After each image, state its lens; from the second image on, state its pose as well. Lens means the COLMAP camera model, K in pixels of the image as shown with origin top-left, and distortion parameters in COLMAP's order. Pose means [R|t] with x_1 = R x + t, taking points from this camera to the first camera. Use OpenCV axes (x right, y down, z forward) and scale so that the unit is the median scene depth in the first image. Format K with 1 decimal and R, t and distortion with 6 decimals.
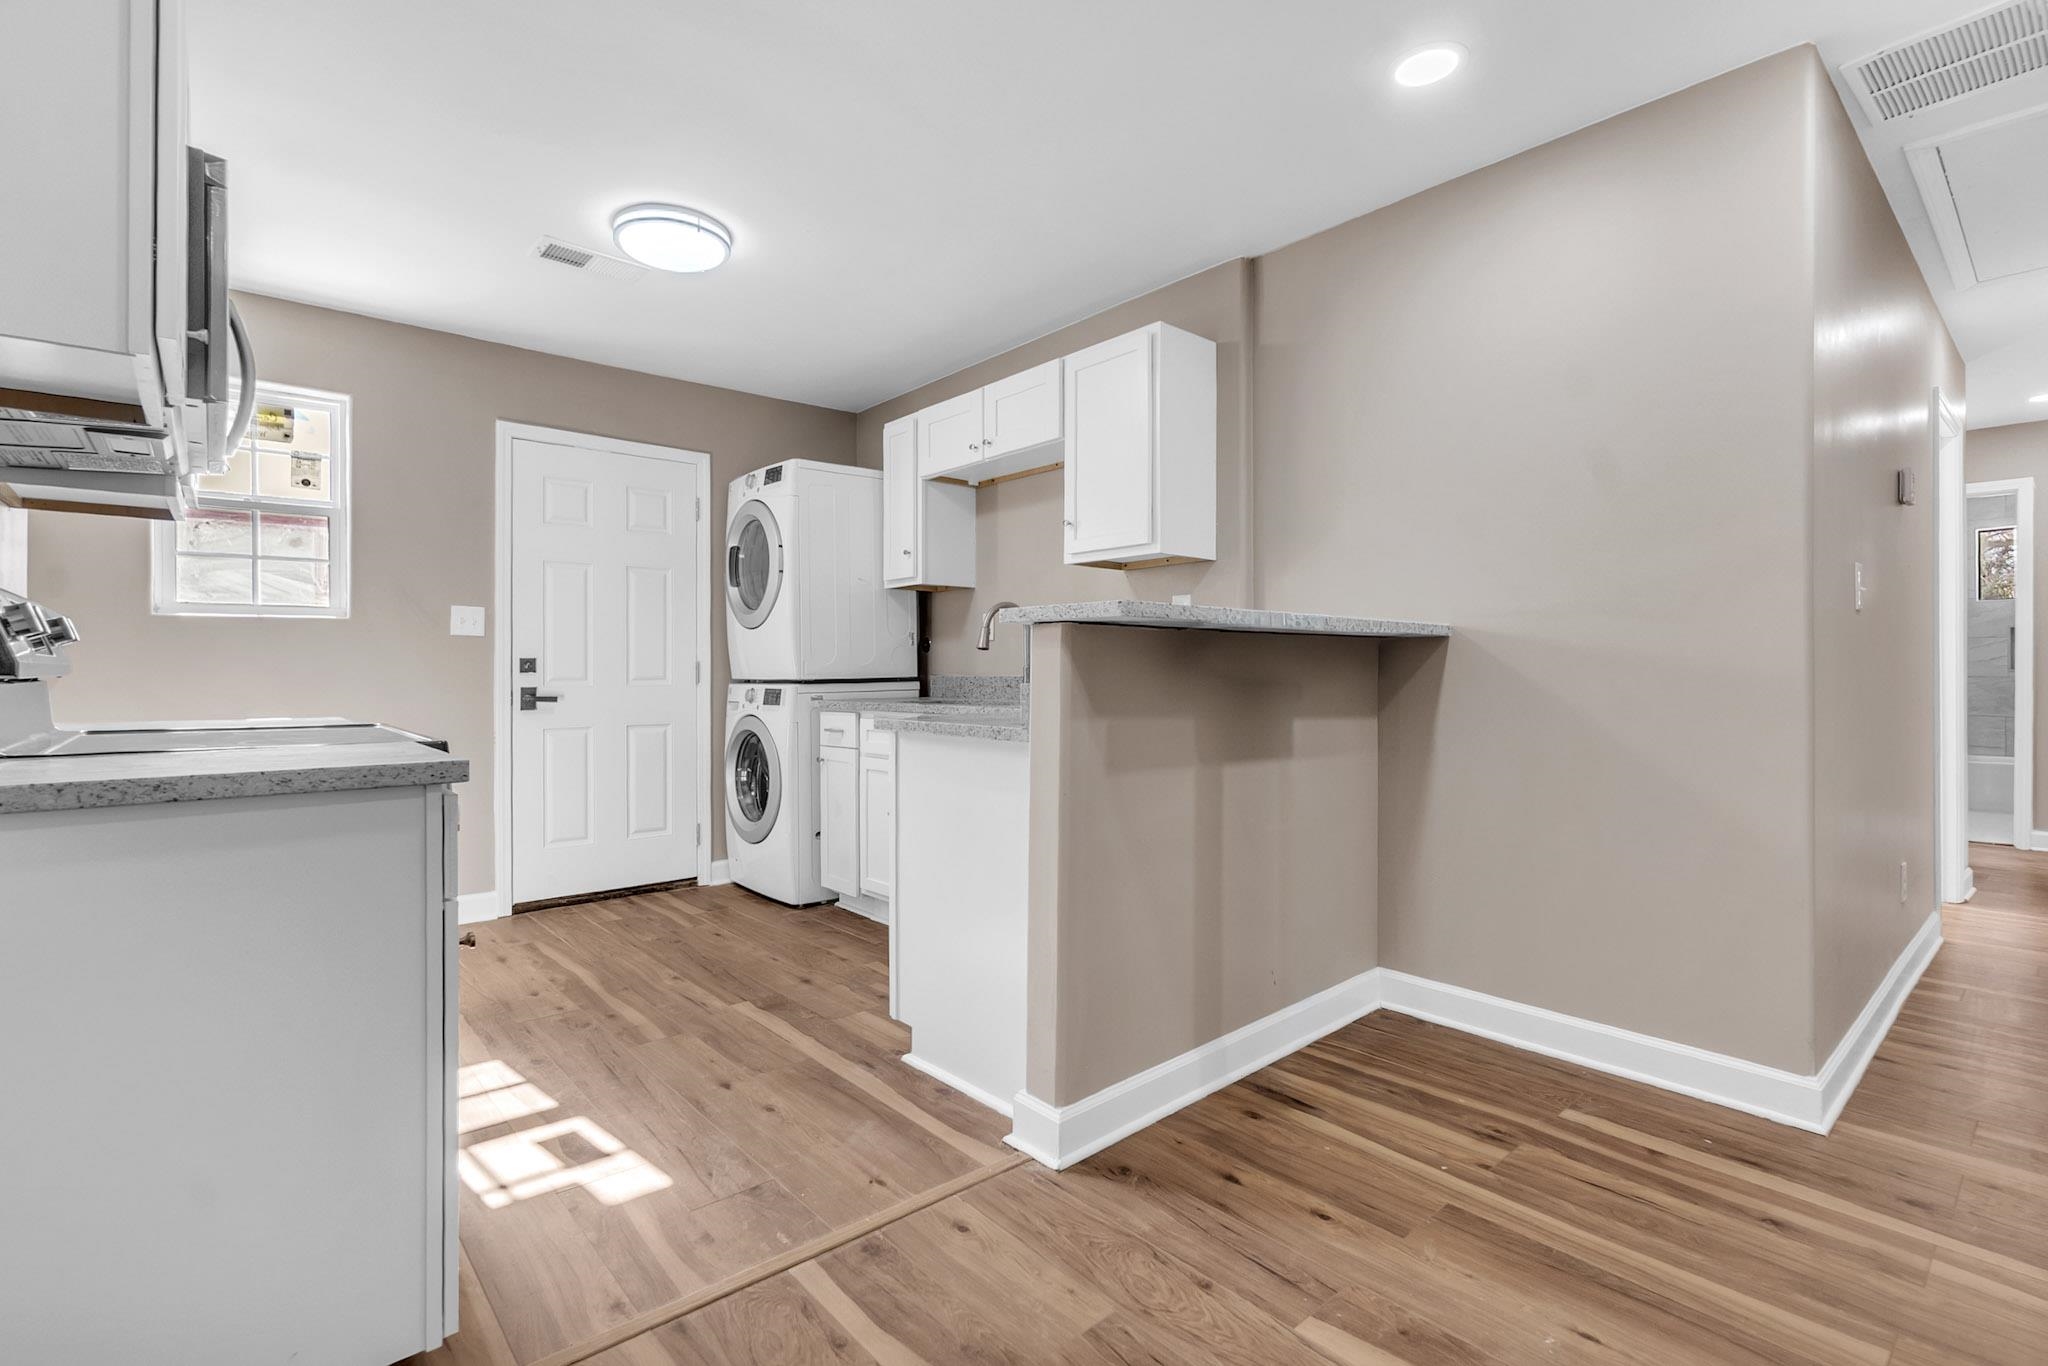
lens RADIAL K [[940.0, 0, 1011.2], [0, 940.0, 667.9], [0, 0, 1]] dist [-0.002174, 0.000463]
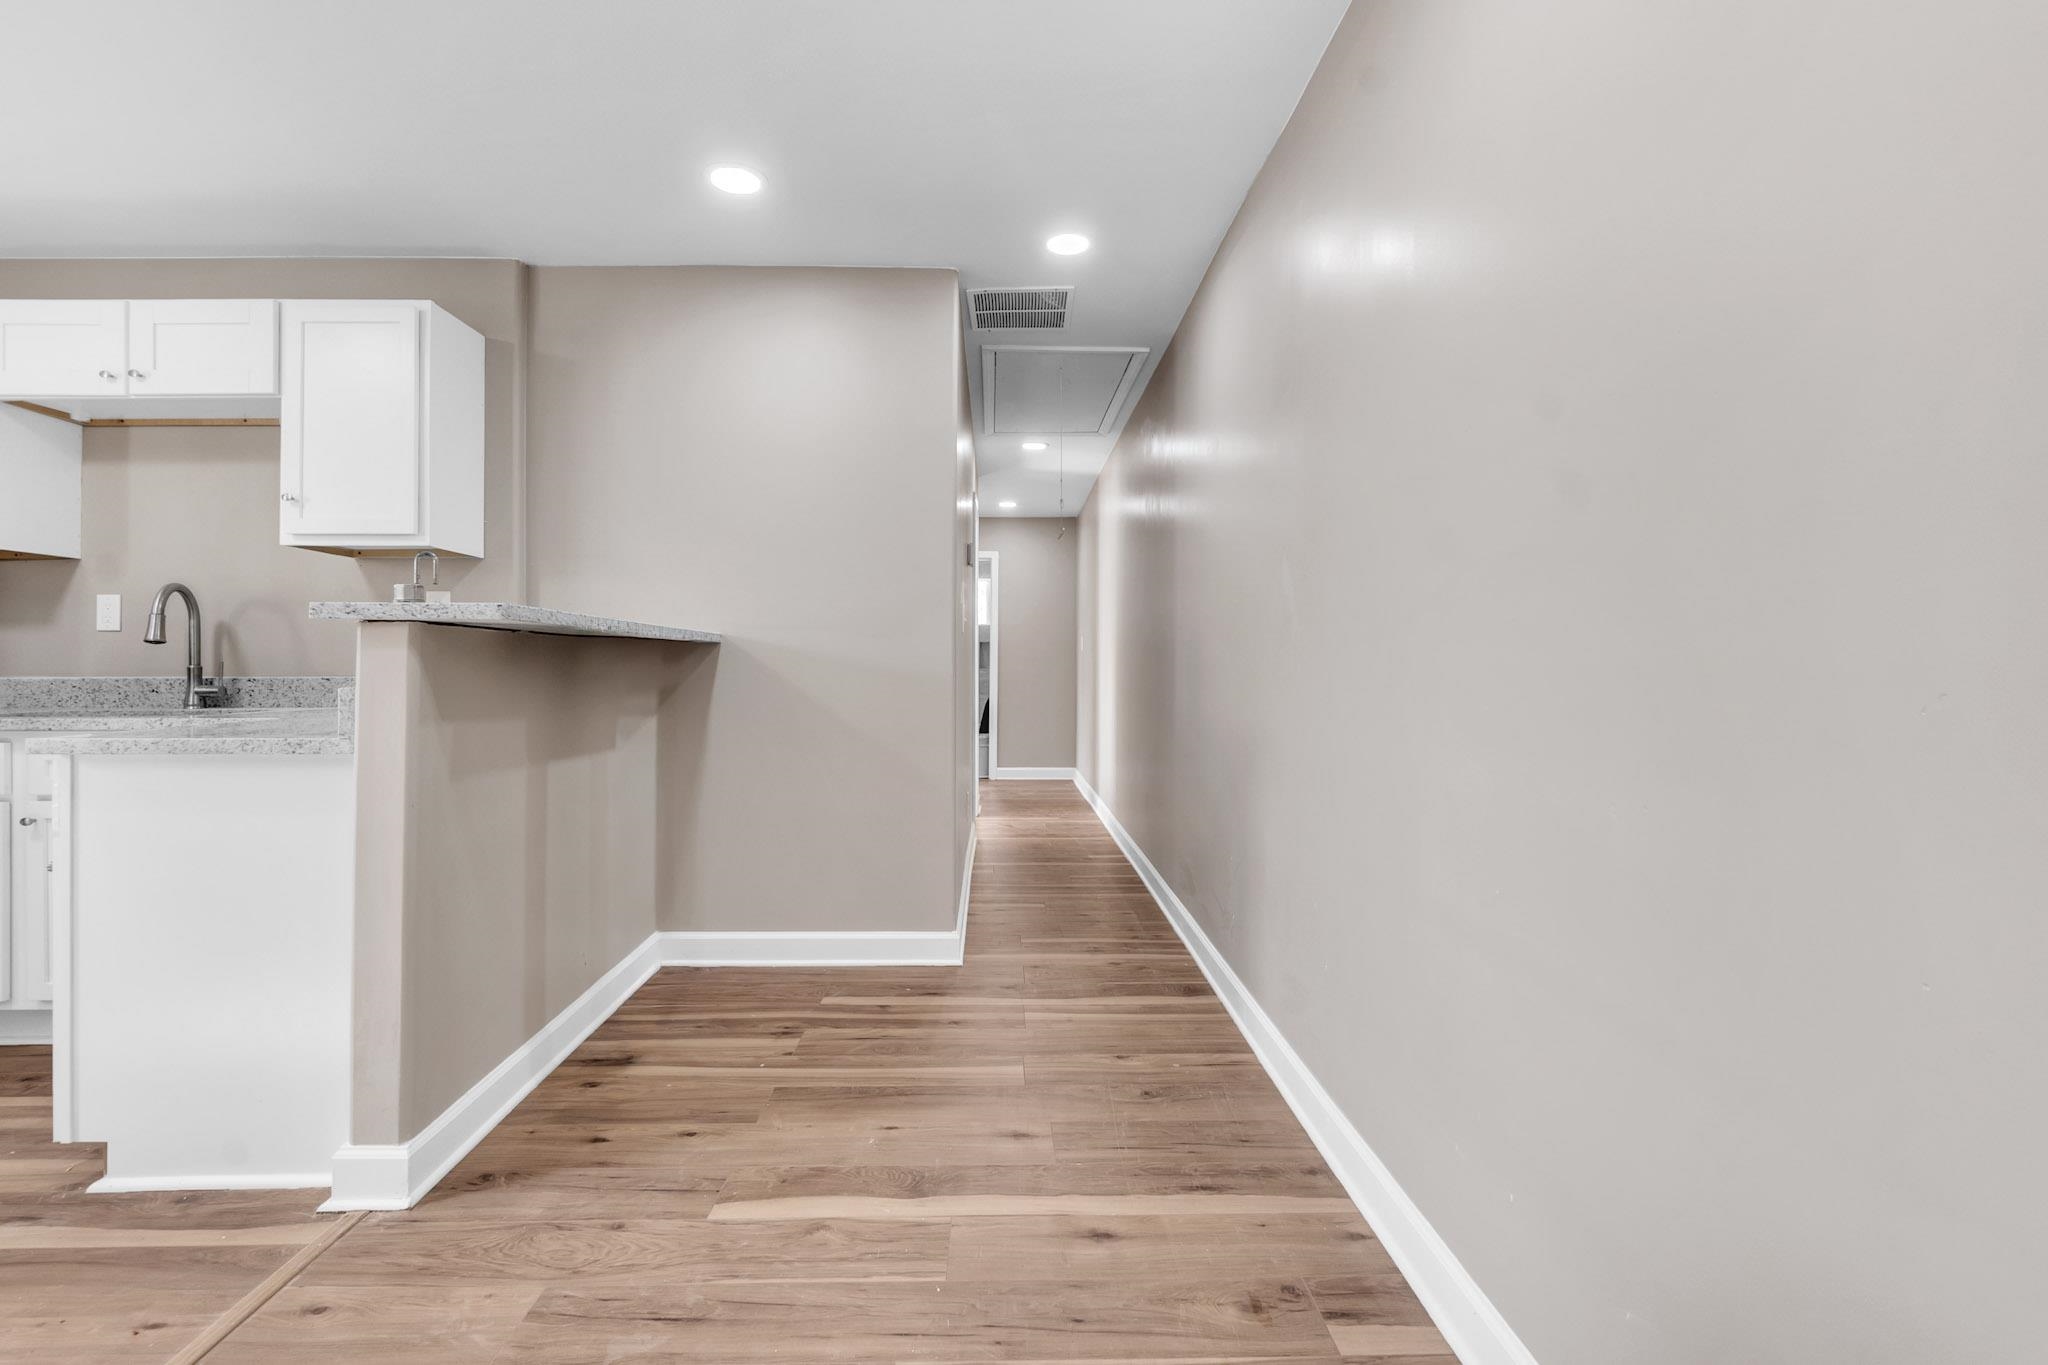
lens RADIAL K [[893.6, 0, 1002.3], [0, 893.6, 669.9], [0, 0, 1]] dist [-0.002655, 0.000499]
pose [[0.643758, -0.000836, 0.765229, -0.207330], [-0.002306, 0.999993, 0.003033, -0.003849], [-0.765226, -0.003717, 0.643751, -0.017002]]
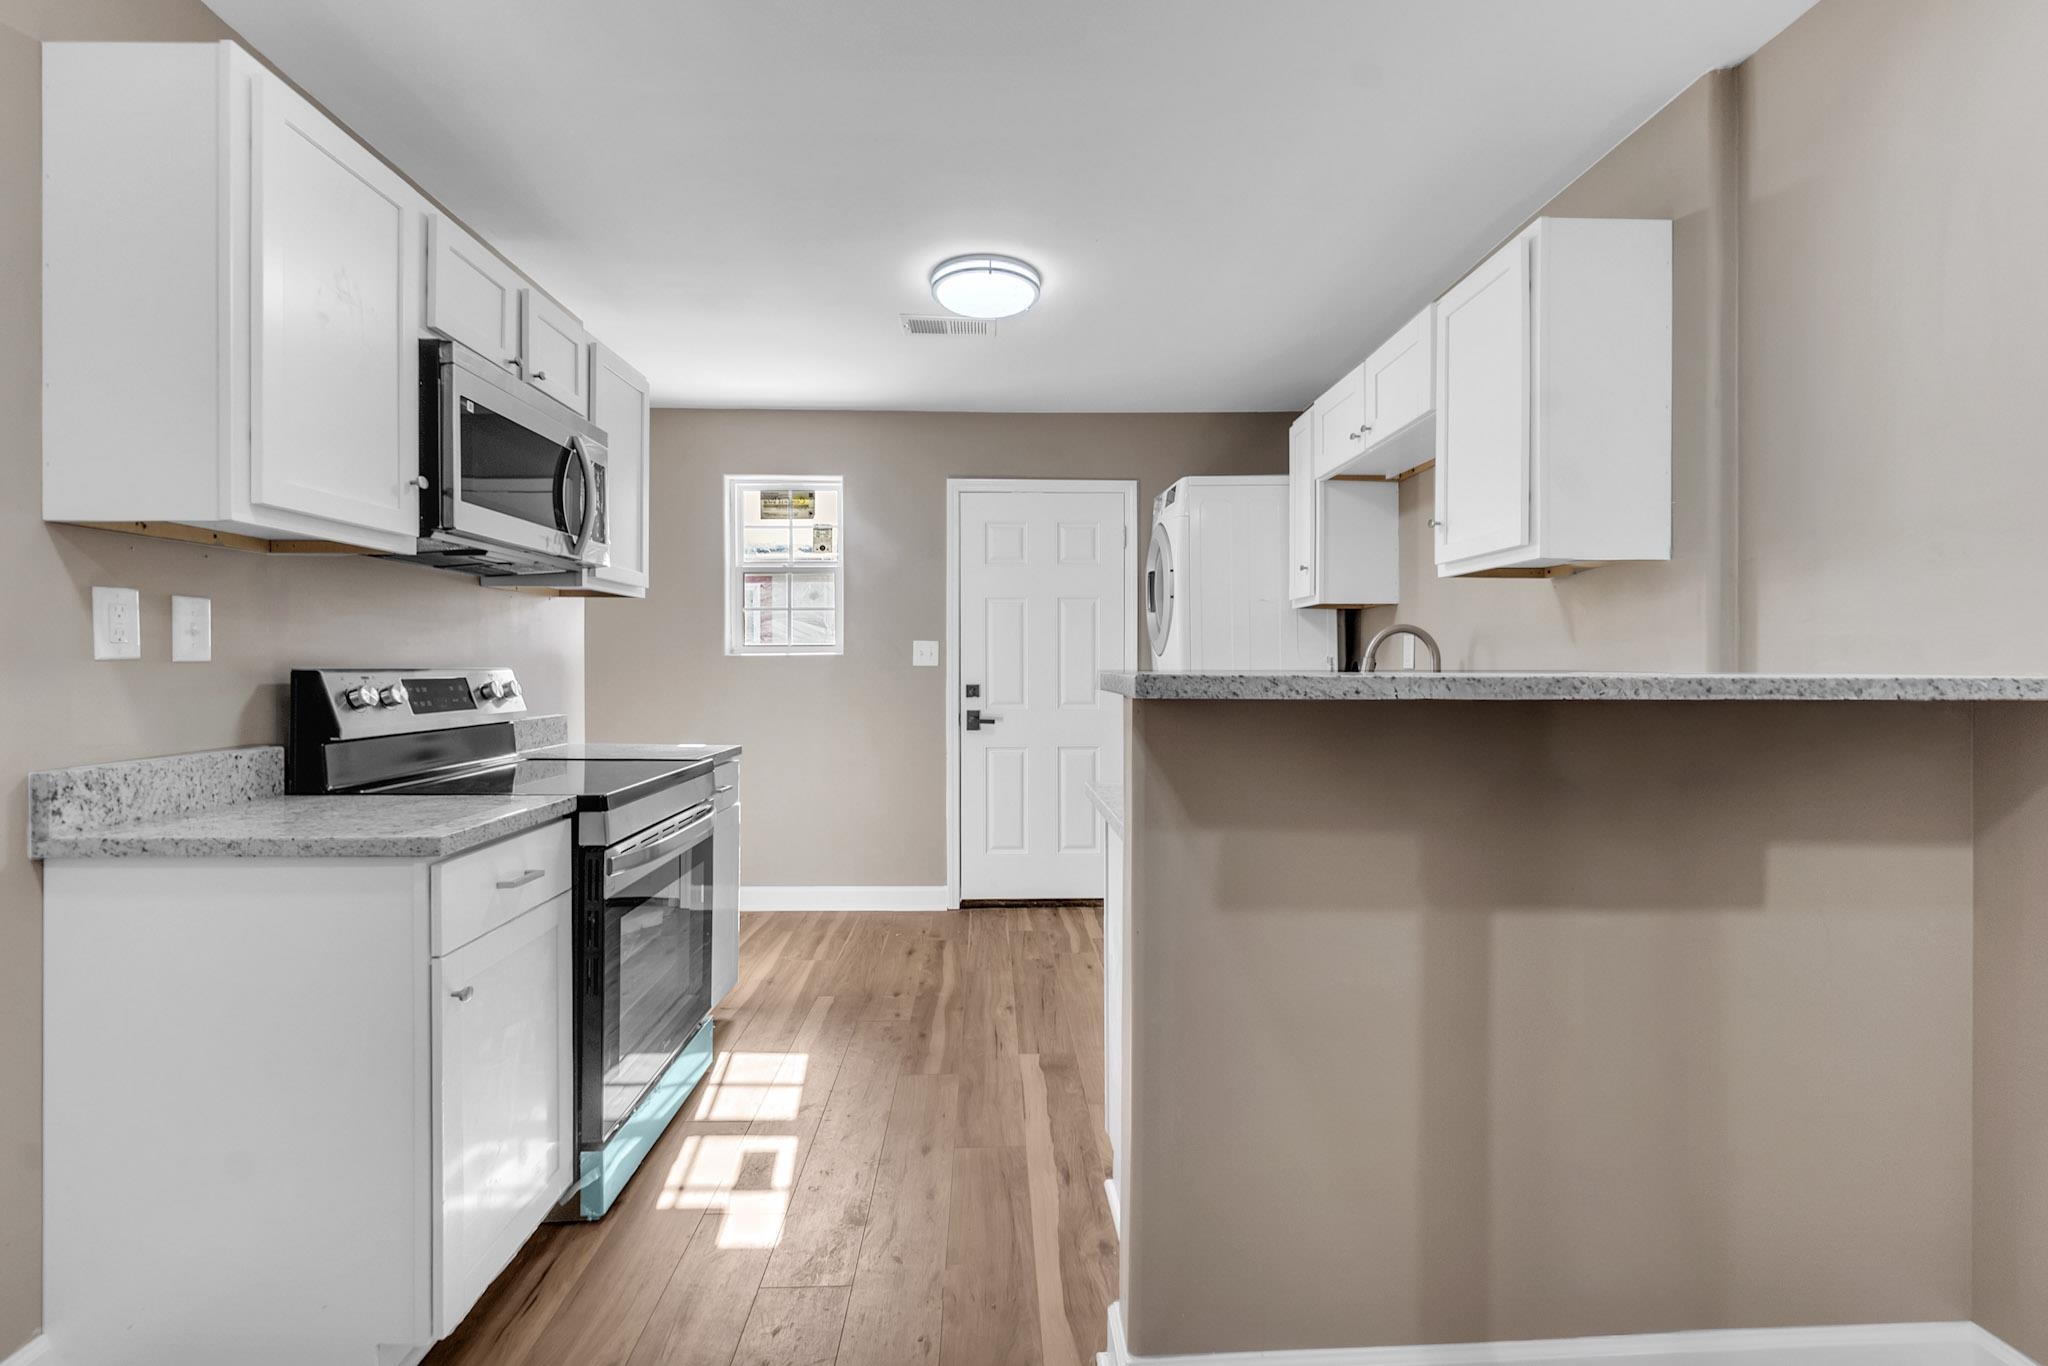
lens RADIAL K [[893.6, 0, 1002.3], [0, 893.6, 670.4], [0, 0, 1]] dist [-0.002655, 0.000499]
pose [[0.776493, 0.003294, -0.630117, 0.349749], [0.000069, 0.999986, 0.005312, -0.060230], [0.630125, -0.004169, 0.776482, 0.338344]]
